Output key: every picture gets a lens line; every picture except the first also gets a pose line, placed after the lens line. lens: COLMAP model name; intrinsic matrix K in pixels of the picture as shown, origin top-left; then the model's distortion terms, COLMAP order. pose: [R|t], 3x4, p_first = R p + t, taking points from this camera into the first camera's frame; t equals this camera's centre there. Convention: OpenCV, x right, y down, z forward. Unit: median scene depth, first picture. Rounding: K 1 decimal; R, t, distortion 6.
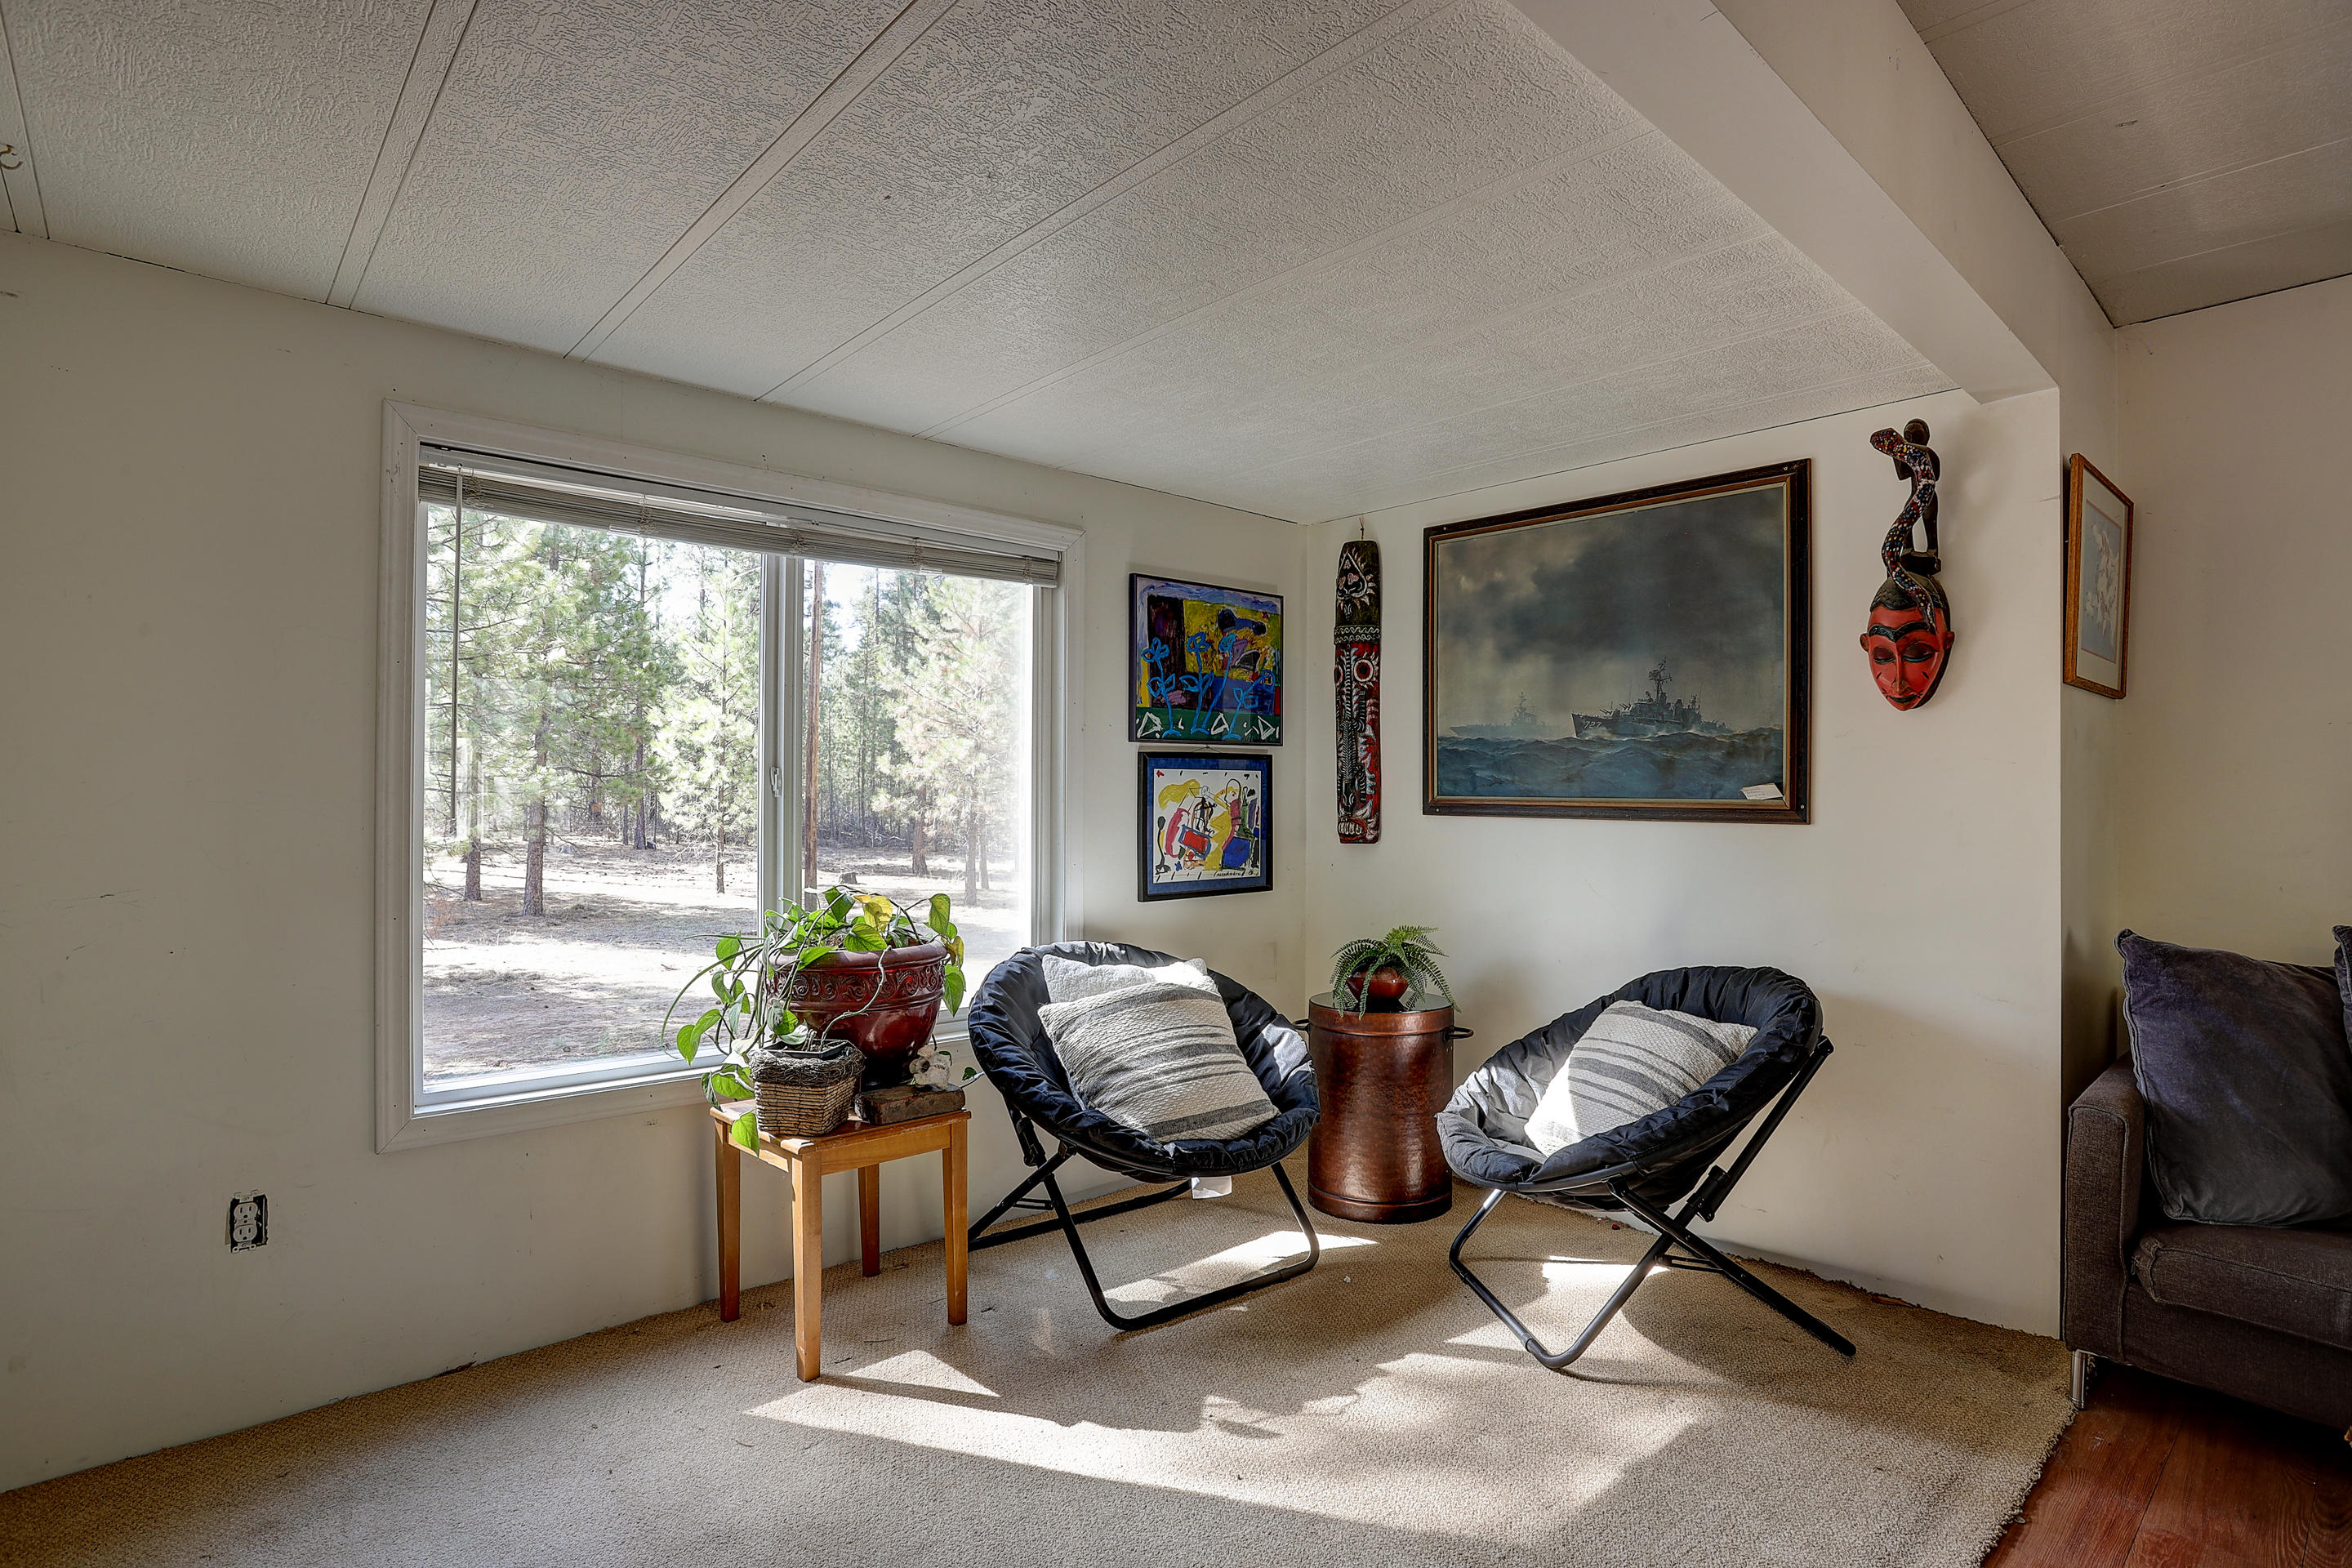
lens RADIAL K [[1211.9, 0, 1220.3], [0, 1211.9, 774.6], [0, 0, 1]] dist [-0.004126, -0.000332]
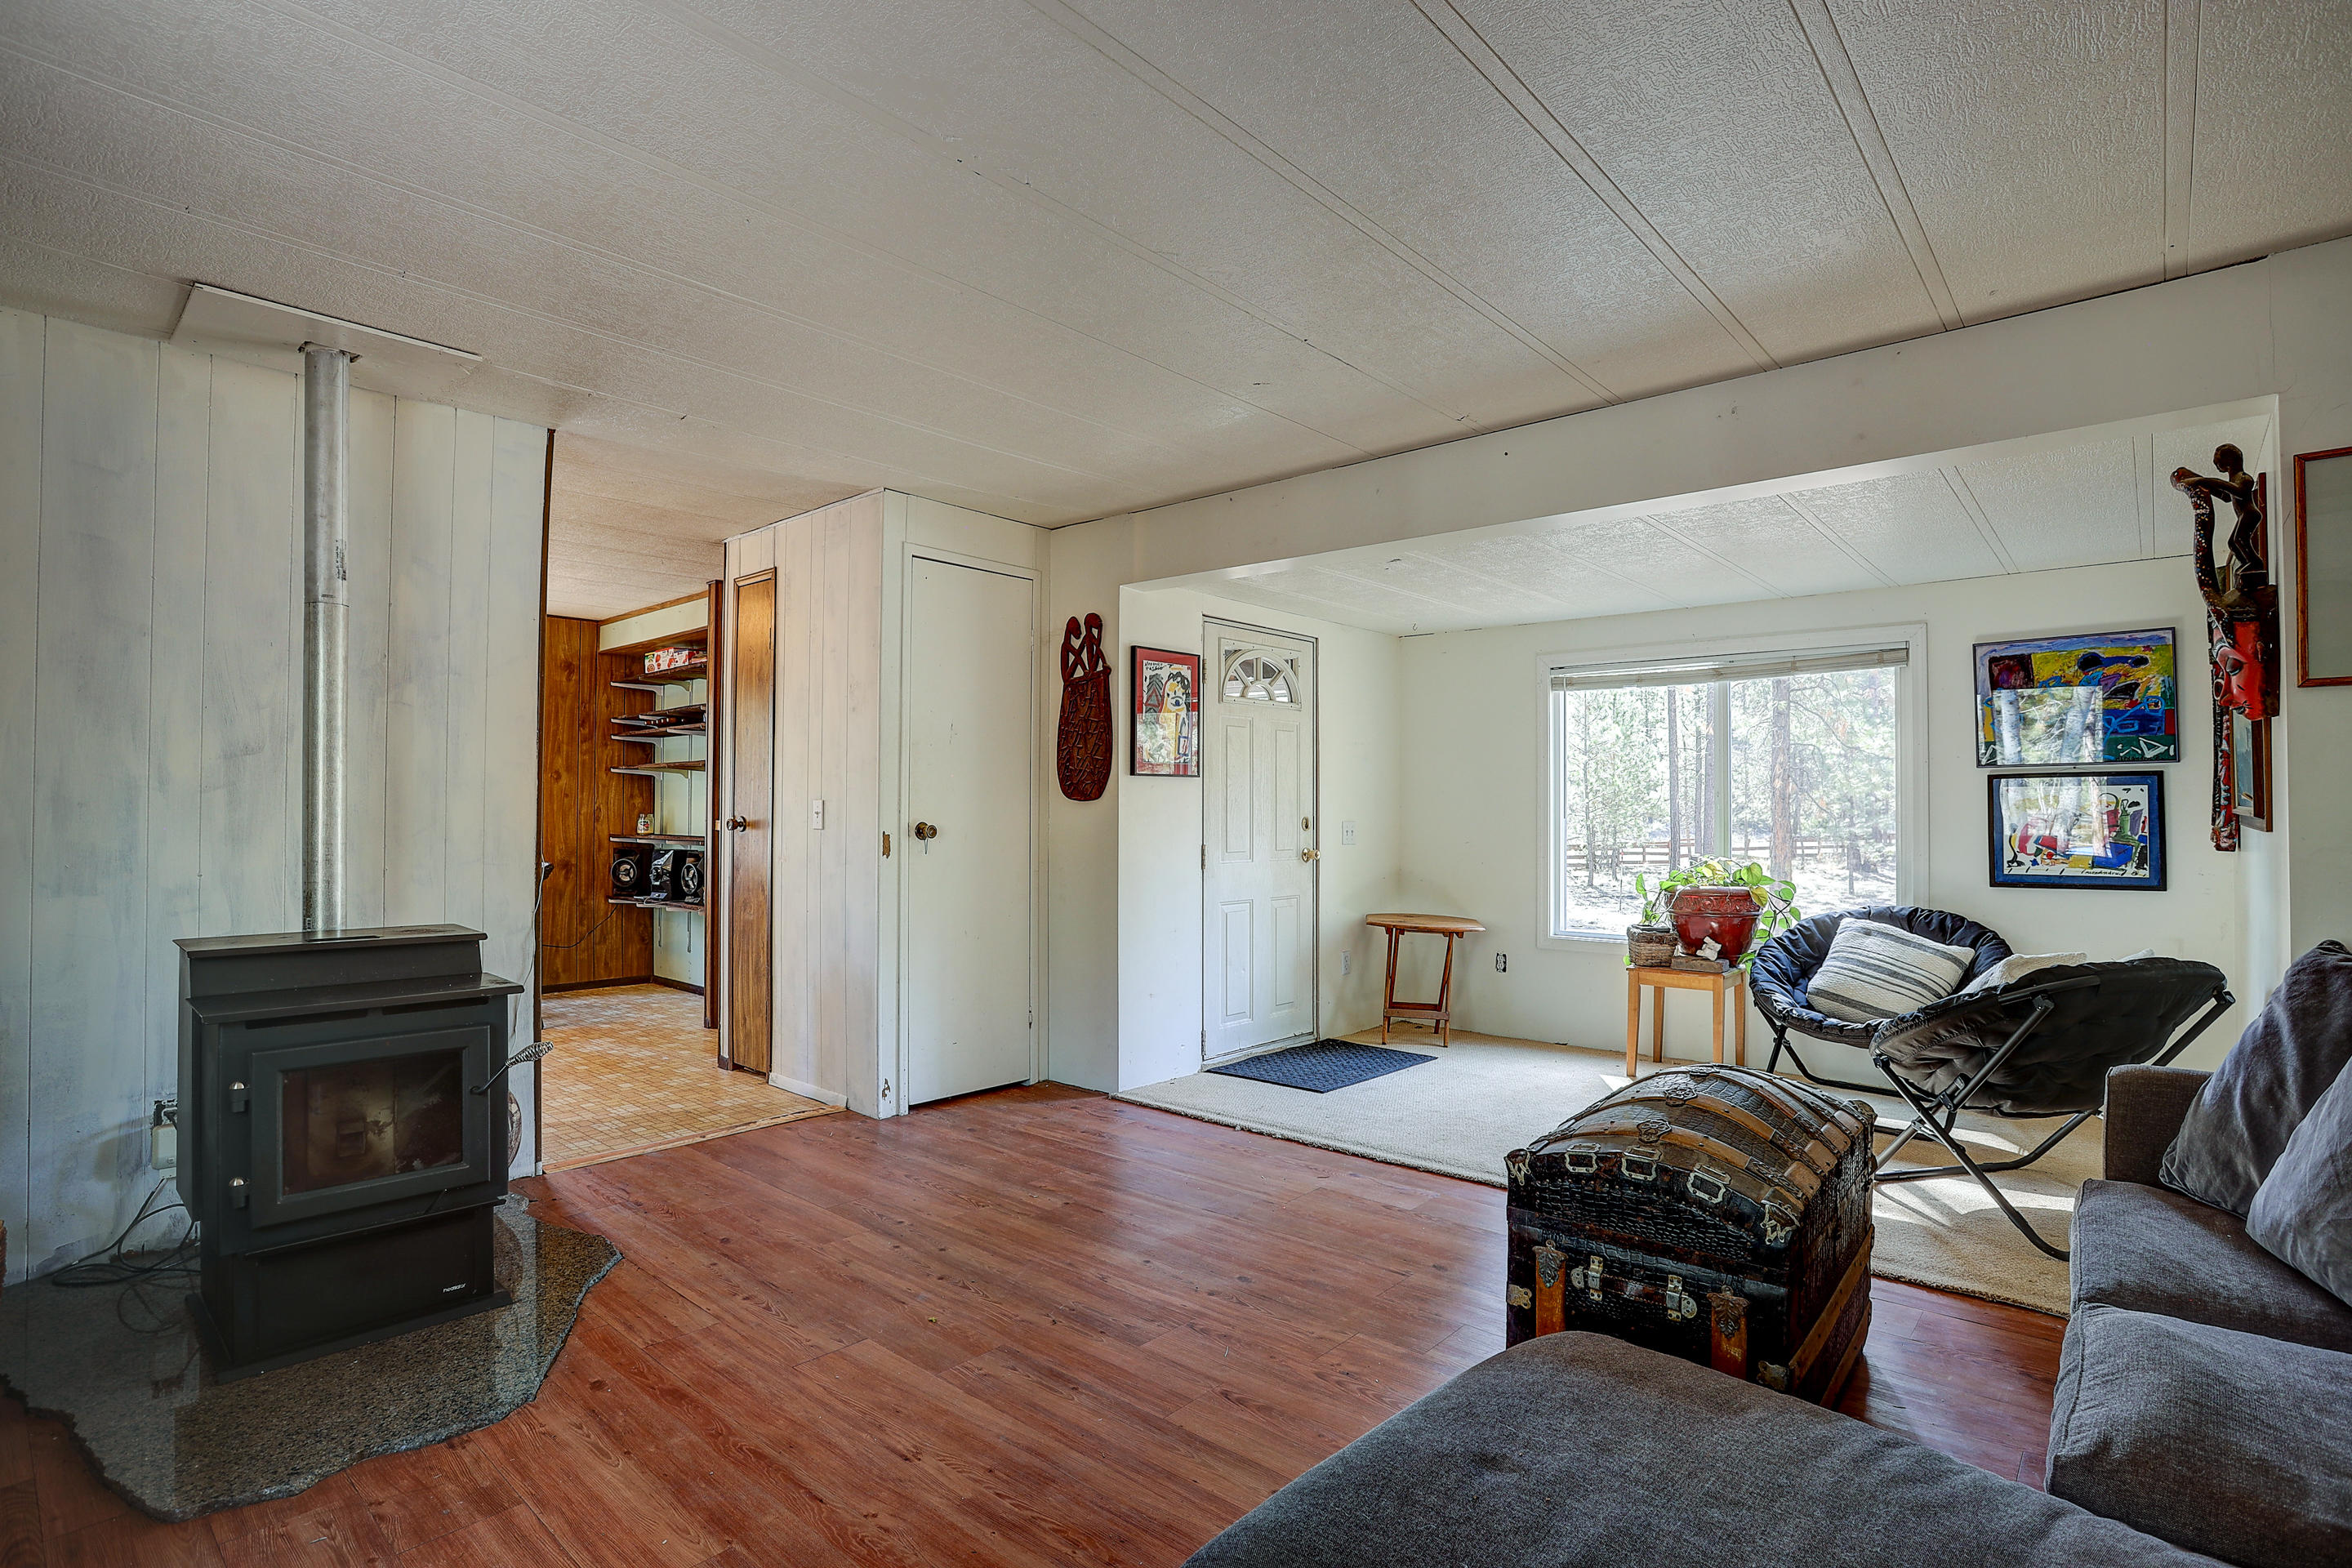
lens RADIAL K [[1144.2, 0, 1193.7], [0, 1144.2, 785.2], [0, 0, 1]] dist [-0.059173, 0.033764]
pose [[0.092444, -0.024518, -0.995416, 1.071288], [0.018965, 0.999559, -0.022858, 0.004332], [0.995537, -0.016765, 0.092868, 0.008983]]
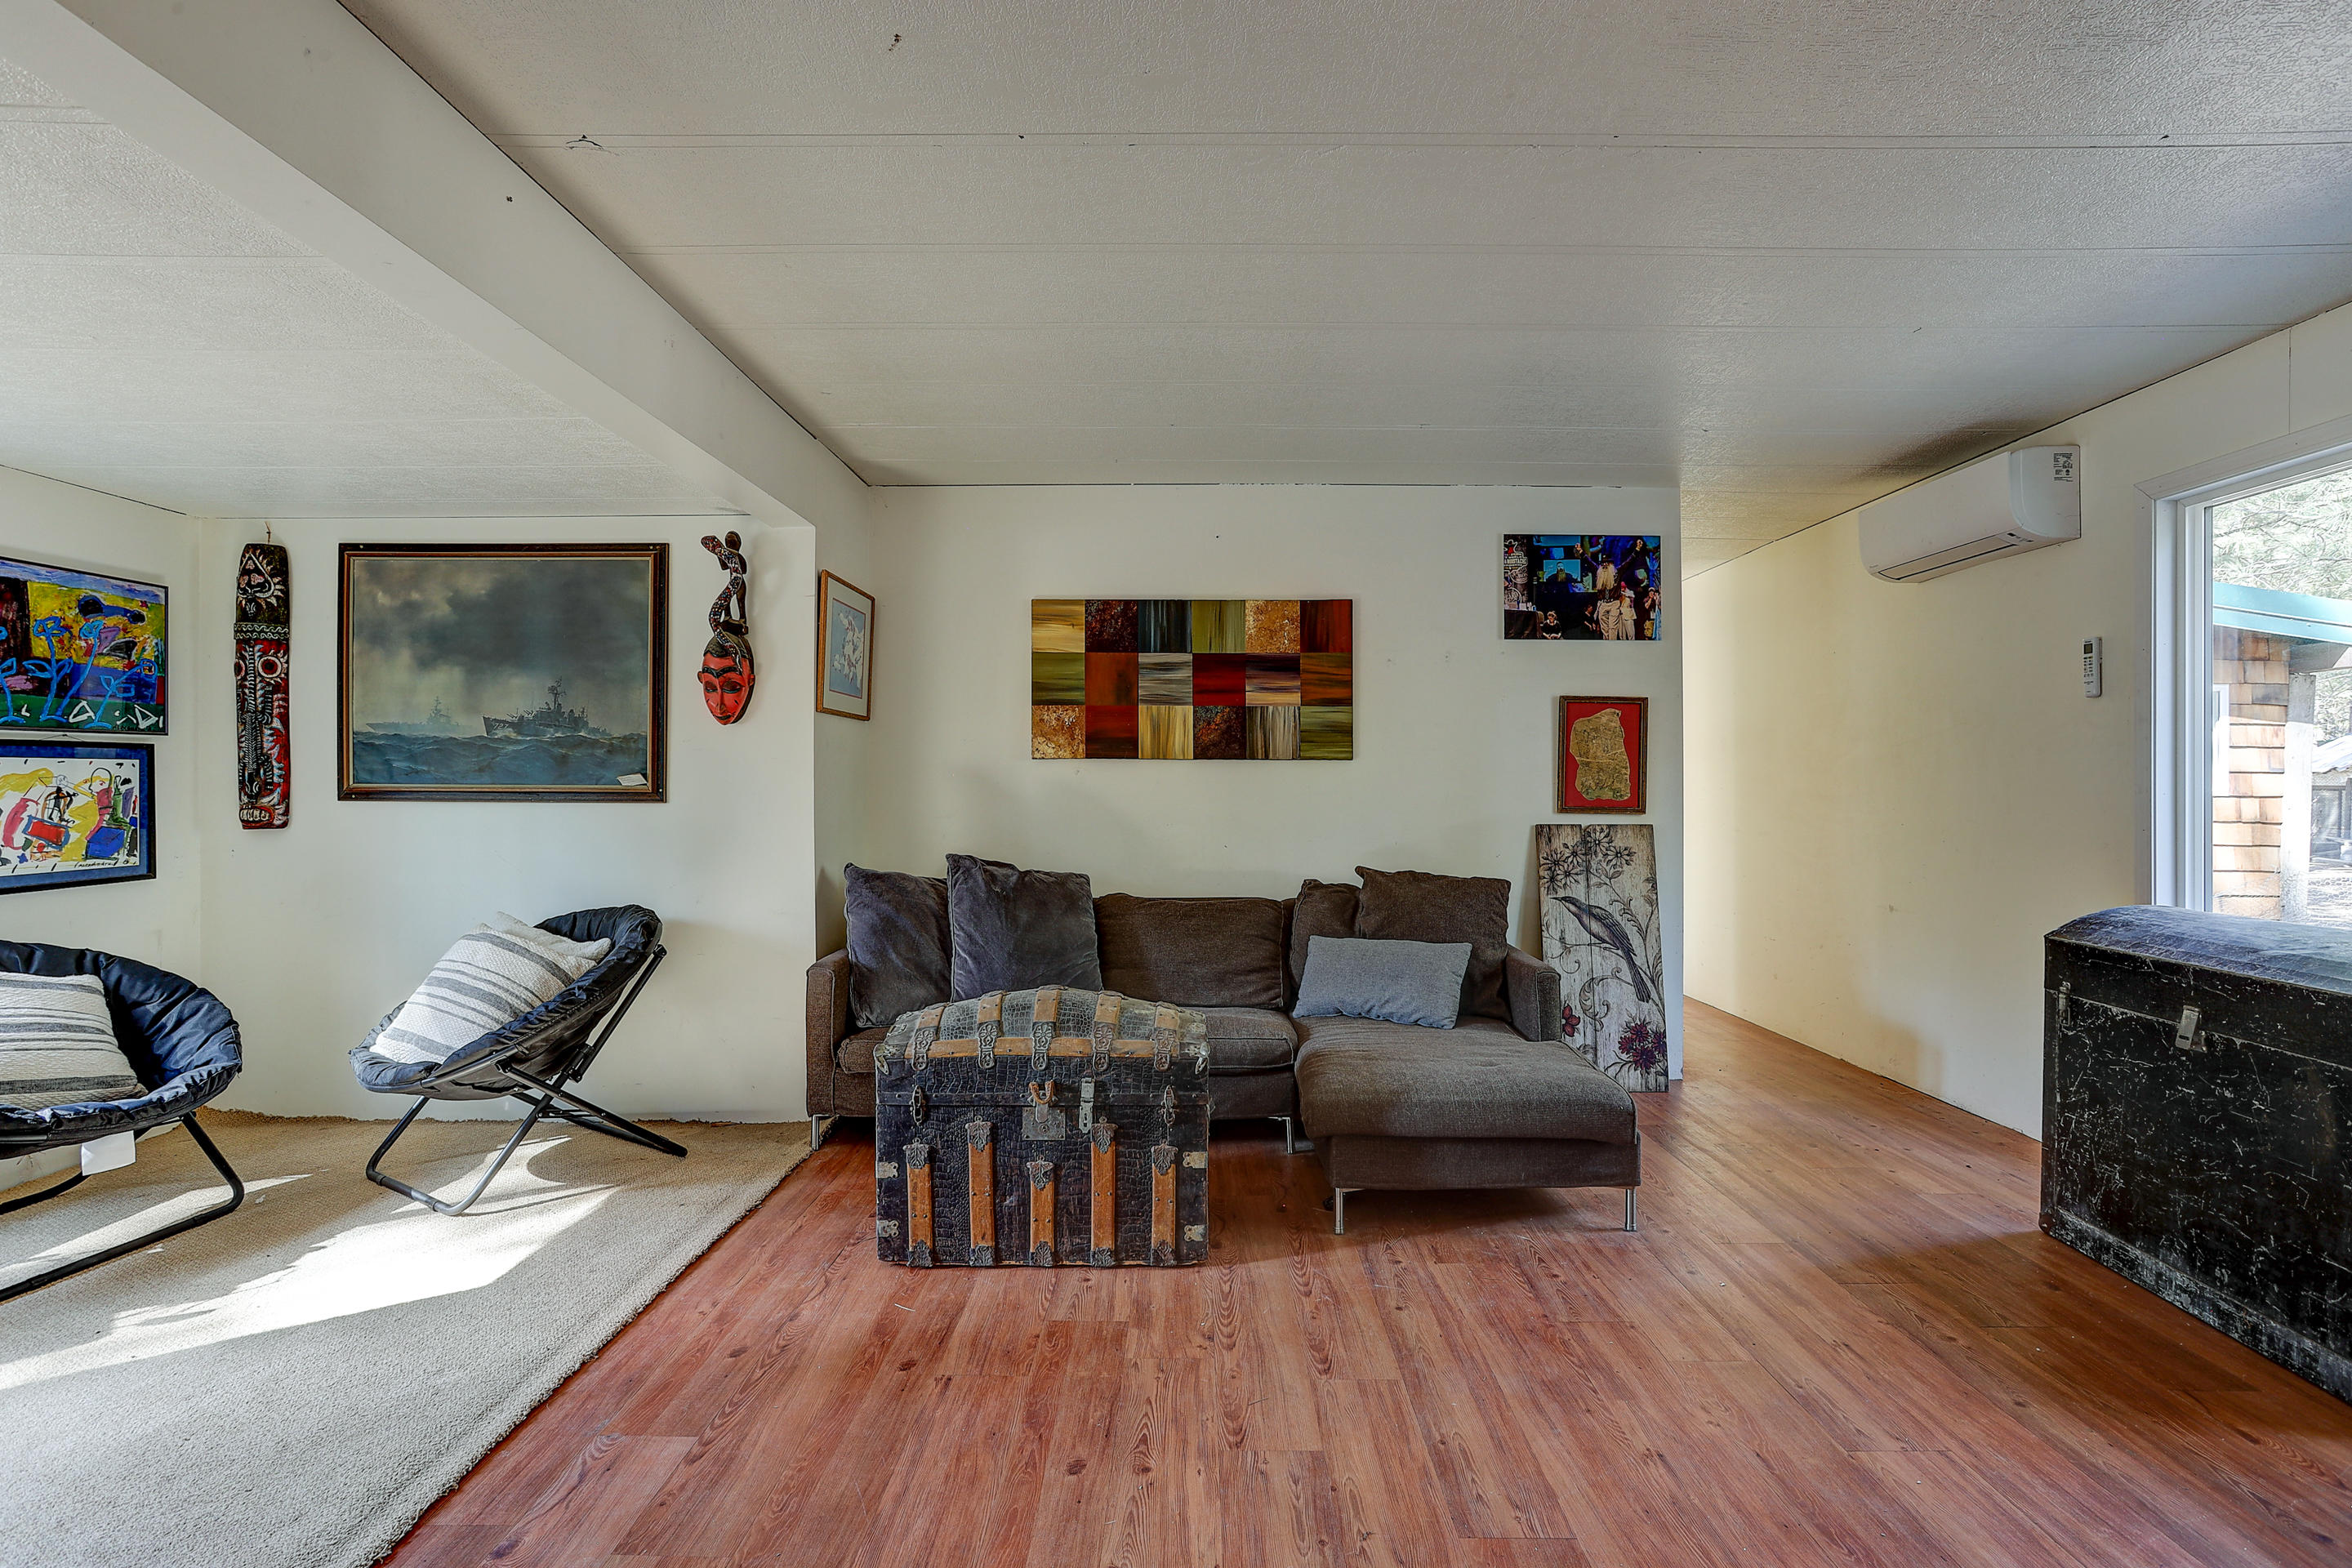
lens RADIAL K [[1144.2, 0, 1193.7], [0, 1144.2, 785.2], [0, 0, 1]] dist [-0.059173, 0.033764]
pose [[0.689297, -0.005376, 0.724458, -0.035698], [-0.008971, 0.999832, 0.015955, -0.004916], [-0.724423, -0.017498, 0.689134, -0.286124]]
